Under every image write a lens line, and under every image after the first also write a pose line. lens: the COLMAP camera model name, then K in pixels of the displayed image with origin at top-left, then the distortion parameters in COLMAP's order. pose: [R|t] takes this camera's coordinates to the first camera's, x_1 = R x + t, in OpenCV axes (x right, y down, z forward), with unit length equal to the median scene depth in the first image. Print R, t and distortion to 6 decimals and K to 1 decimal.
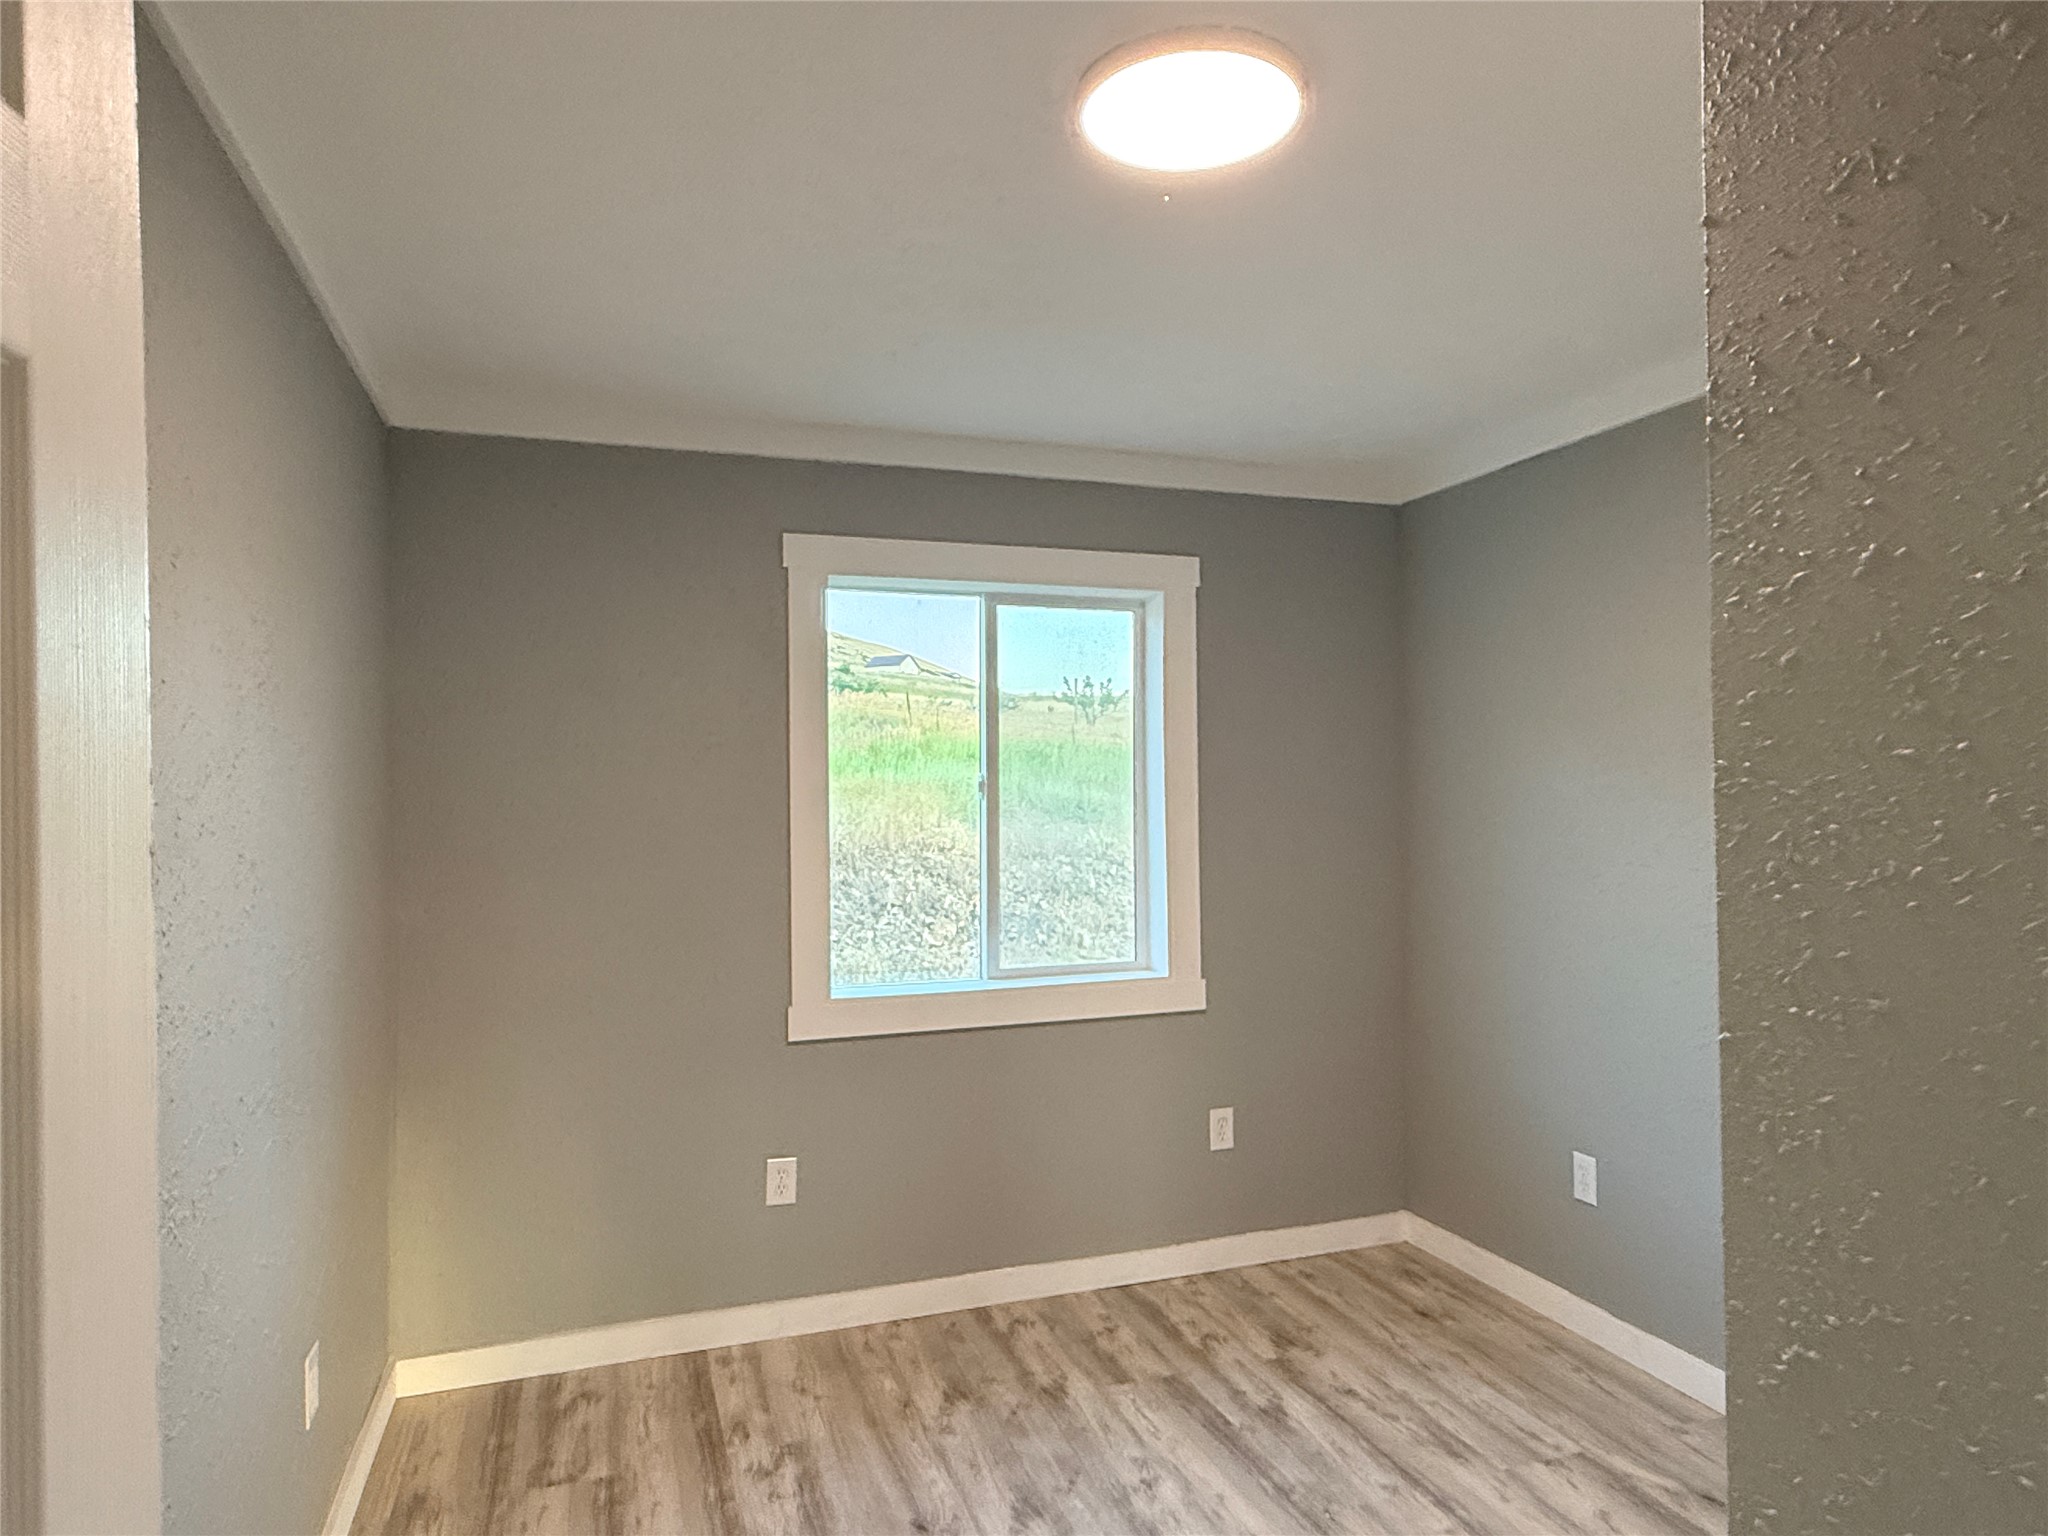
lens RADIAL K [[1174.7, 0, 1014.3], [0, 1174.7, 778.5], [0, 0, 1]] dist [-0.023755, -0.000657]
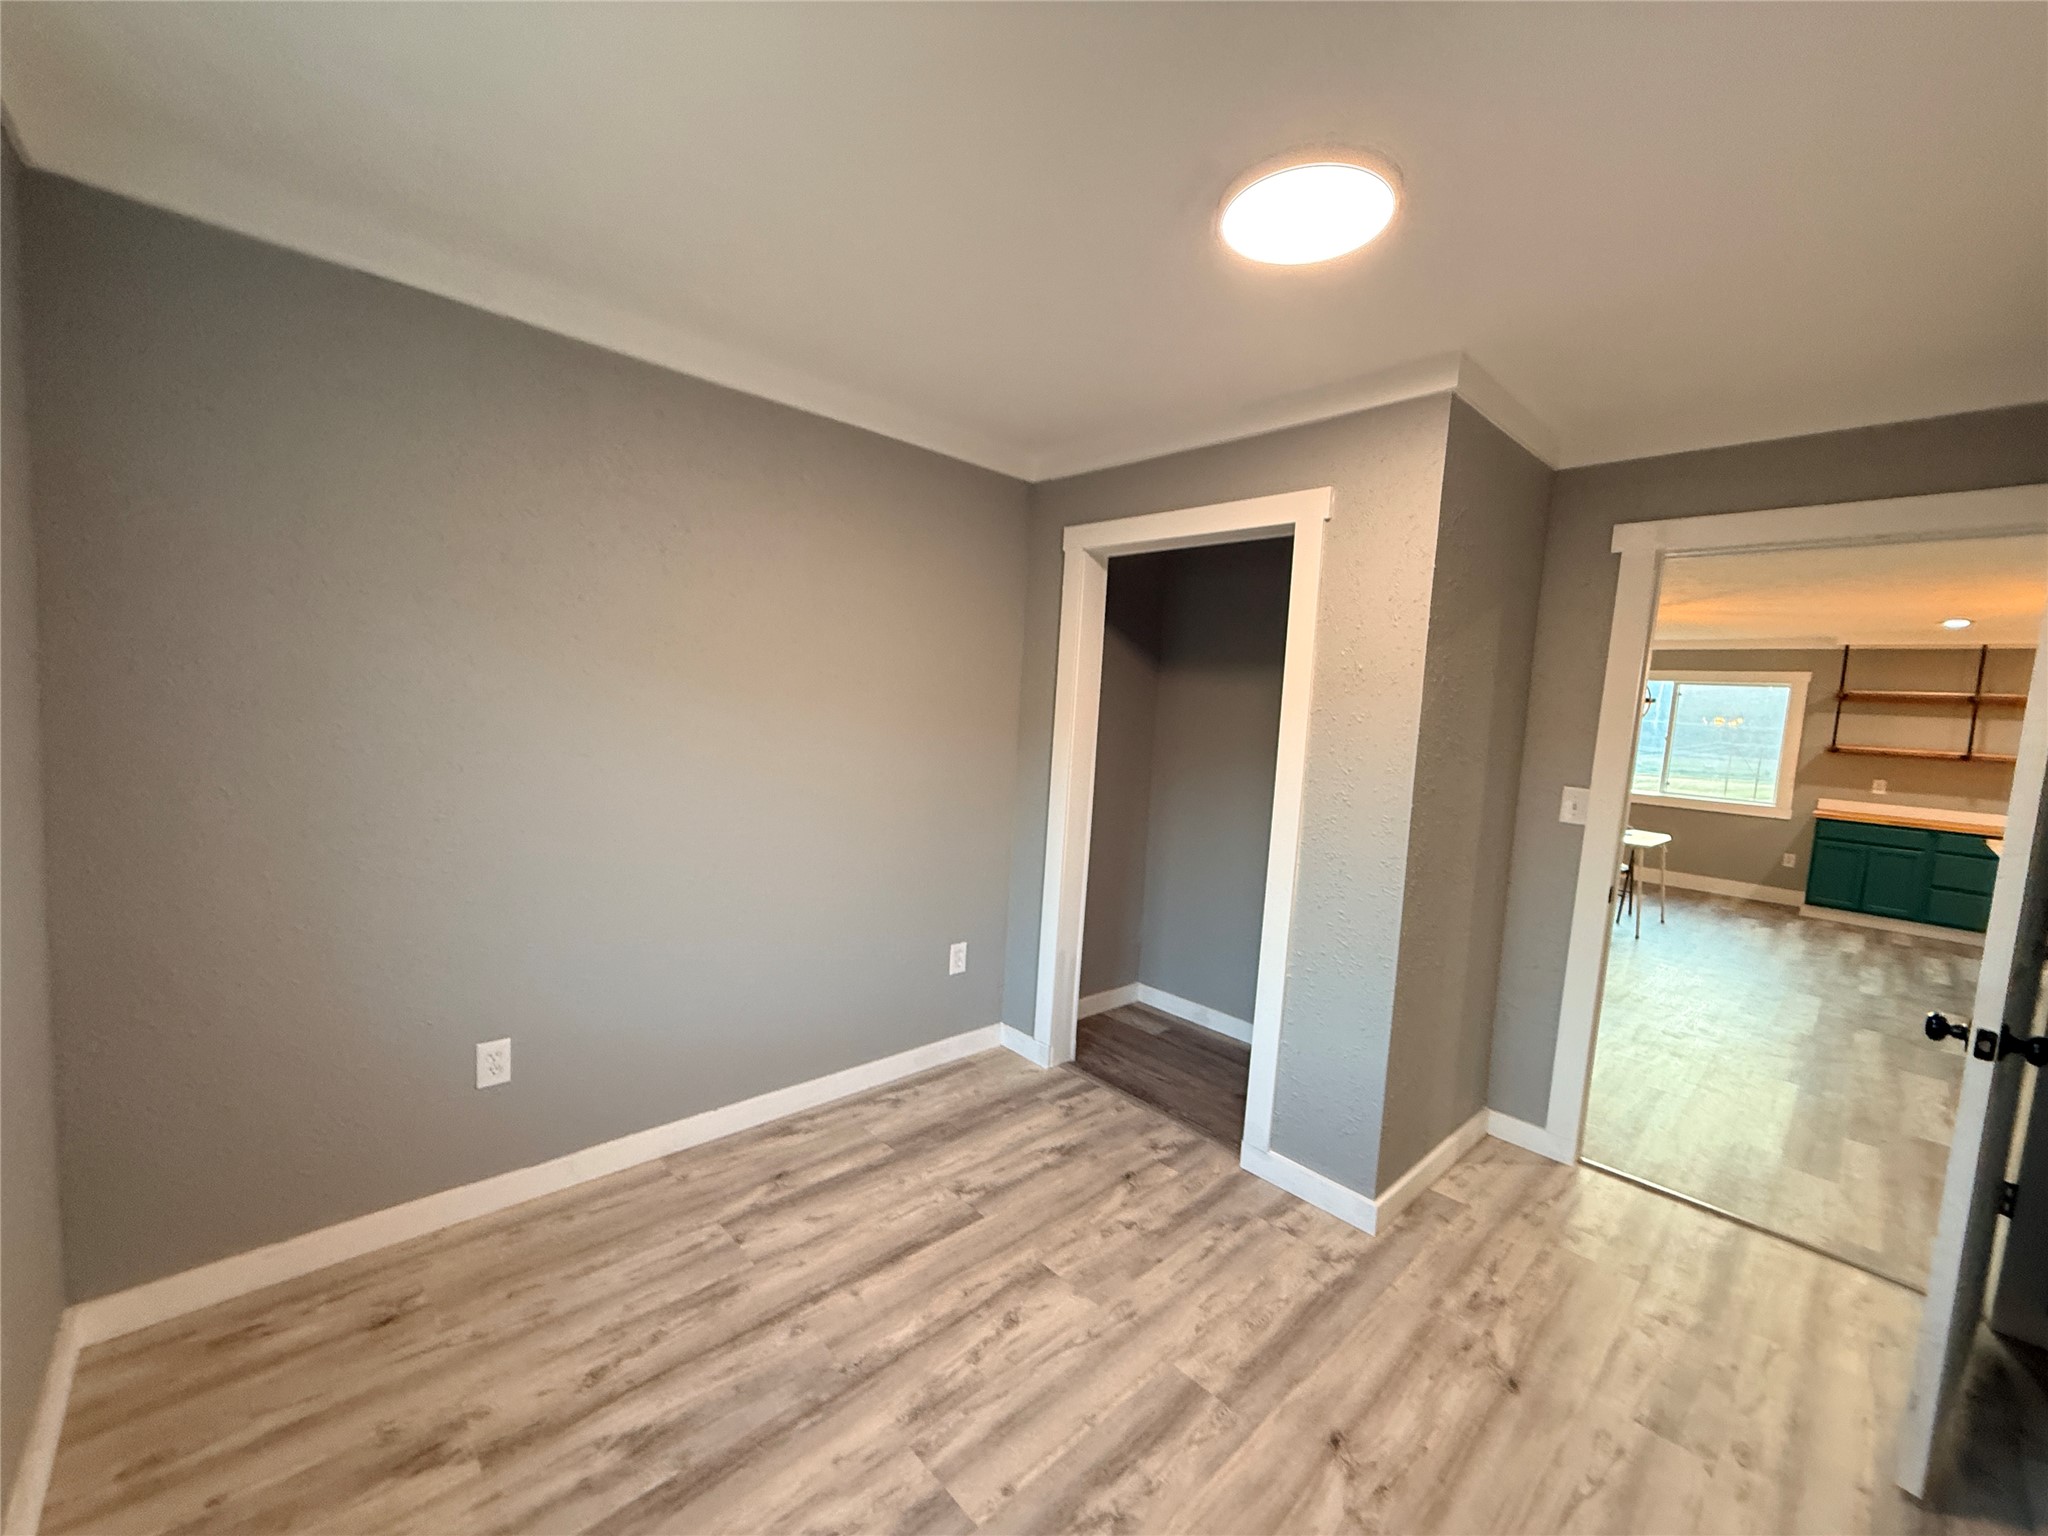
lens RADIAL K [[817.9, 0, 1021.3], [0, 817.9, 779.4], [0, 0, 1]] dist [0.002063, -0.000690]
pose [[-0.398497, -0.109258, 0.910639, -0.335527], [-0.066489, 0.993708, 0.090129, -0.002891], [-0.914756, -0.024632, -0.403254, 0.894712]]
